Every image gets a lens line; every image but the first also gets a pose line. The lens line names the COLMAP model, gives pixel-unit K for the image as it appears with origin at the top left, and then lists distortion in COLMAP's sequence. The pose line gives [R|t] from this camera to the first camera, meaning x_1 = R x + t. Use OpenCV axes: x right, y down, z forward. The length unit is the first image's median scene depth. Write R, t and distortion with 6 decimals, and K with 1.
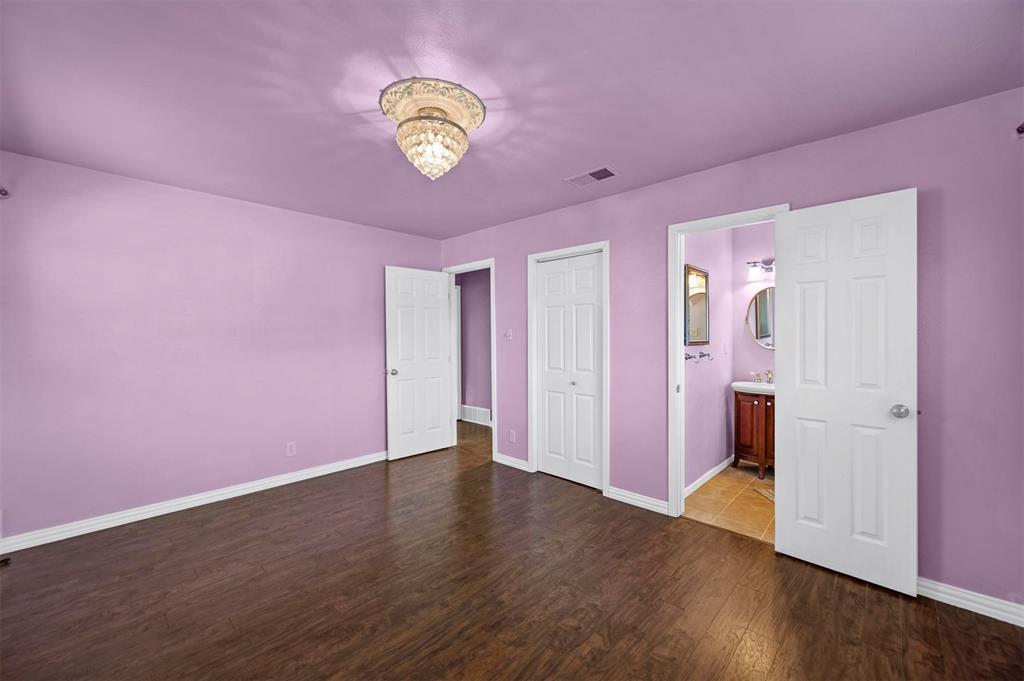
lens RADIAL K [[391.0, 0, 514.4], [0, 391.0, 339.3], [0, 0, 1]] dist [0.000537, 0.000119]
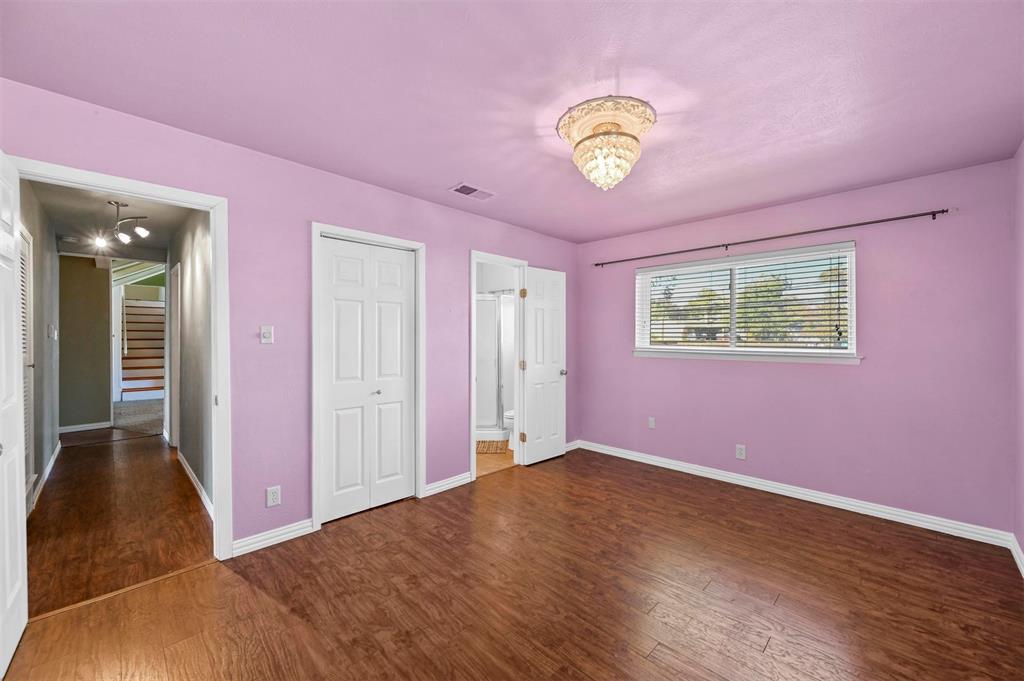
lens RADIAL K [[403.0, 0, 507.5], [0, 403.0, 338.5], [0, 0, 1]] dist [-0.001748, 0.000084]
pose [[0.045753, -0.002283, 0.998950, -0.787243], [0.005759, 0.999981, 0.002022, -0.007170], [-0.998936, 0.005660, 0.045765, 0.732716]]
